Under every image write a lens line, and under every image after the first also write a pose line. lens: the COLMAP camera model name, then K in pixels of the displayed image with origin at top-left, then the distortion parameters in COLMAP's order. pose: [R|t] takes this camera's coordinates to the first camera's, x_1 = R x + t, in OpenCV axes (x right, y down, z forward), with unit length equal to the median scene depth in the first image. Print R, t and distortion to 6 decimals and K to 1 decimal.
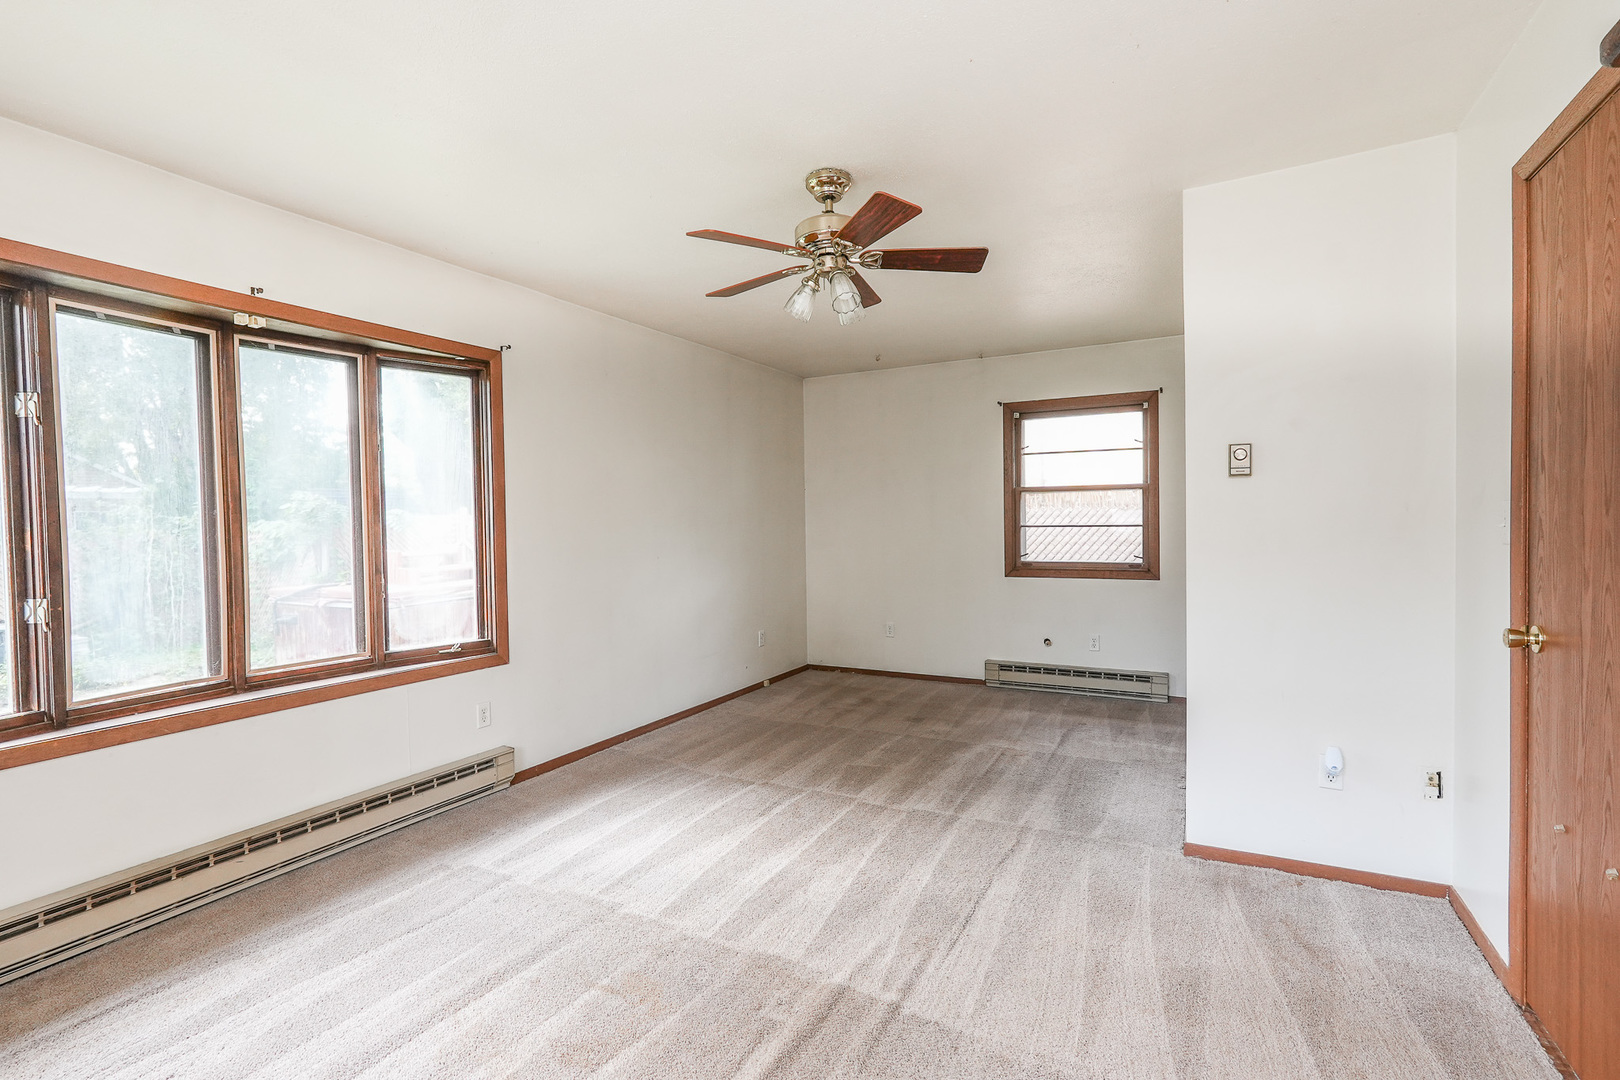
lens RADIAL K [[739.5, 0, 807.2], [0, 739.5, 539.8], [0, 0, 1]] dist [-0.020009, 0.010101]
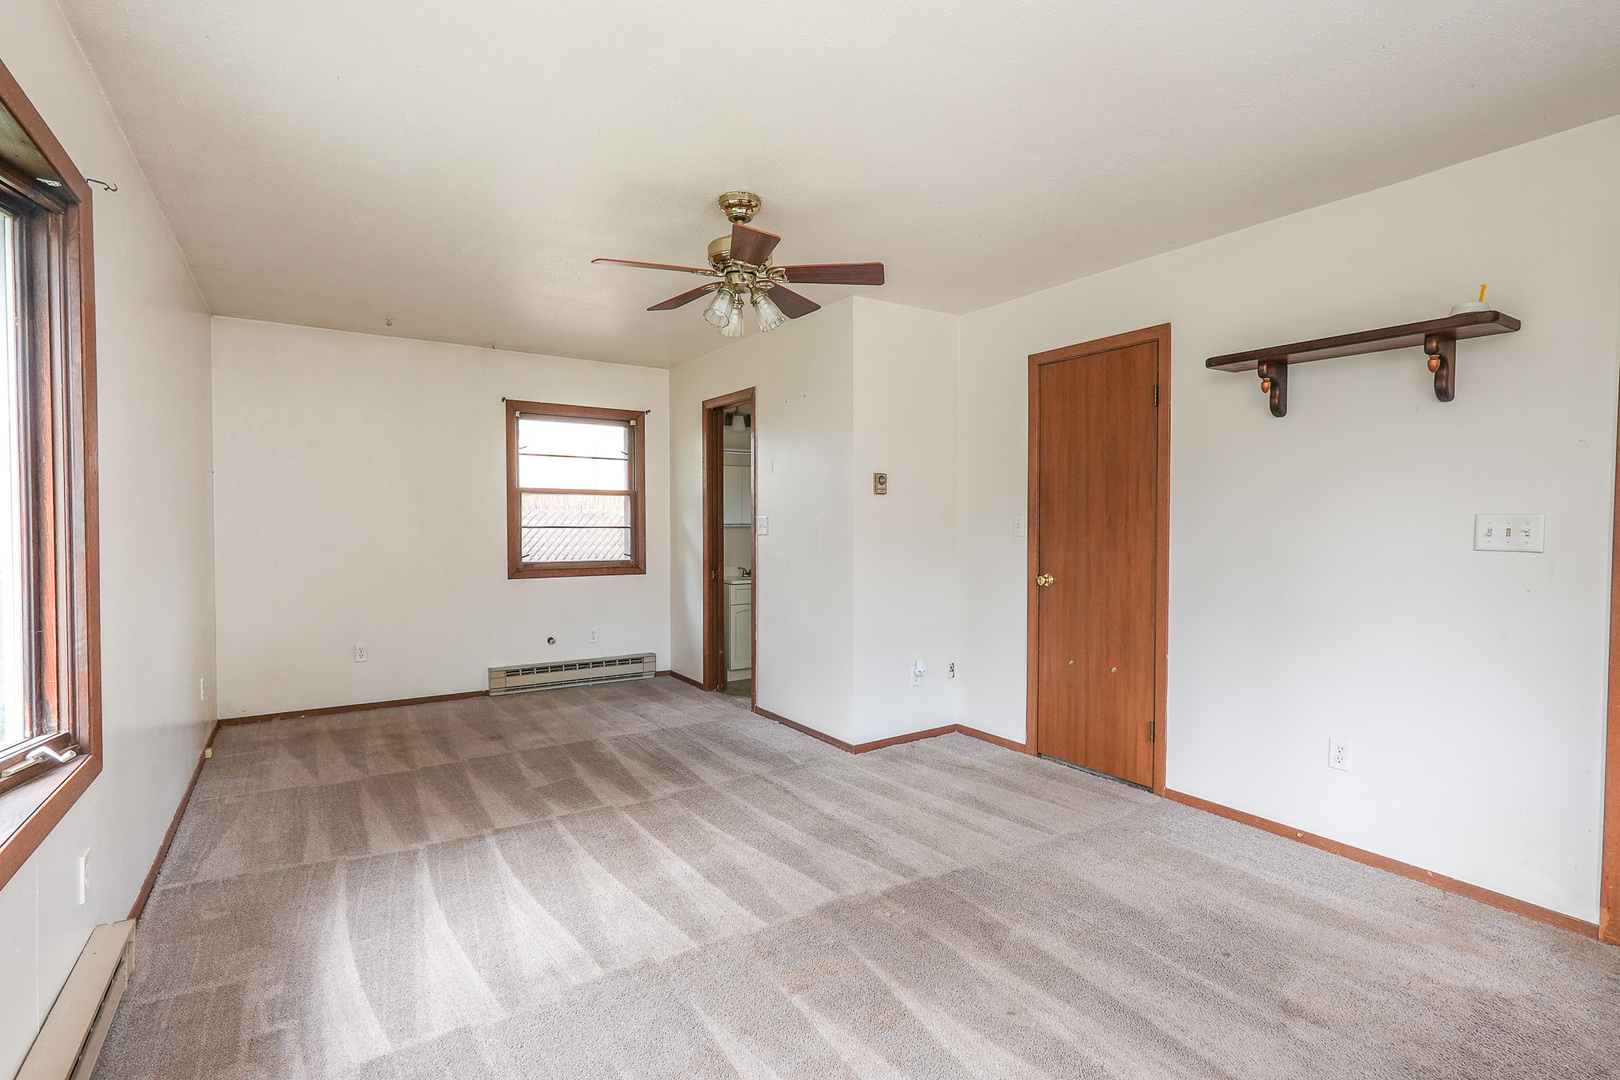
lens RADIAL K [[760.4, 0, 810.0], [0, 760.4, 540.0], [0, 0, 1]] dist [-0.019507, 0.000027]
pose [[0.475404, -0.007520, 0.879735, -0.487975], [0.012182, 0.999924, 0.001965, 0.001796], [-0.879683, 0.009783, 0.475459, 0.209686]]
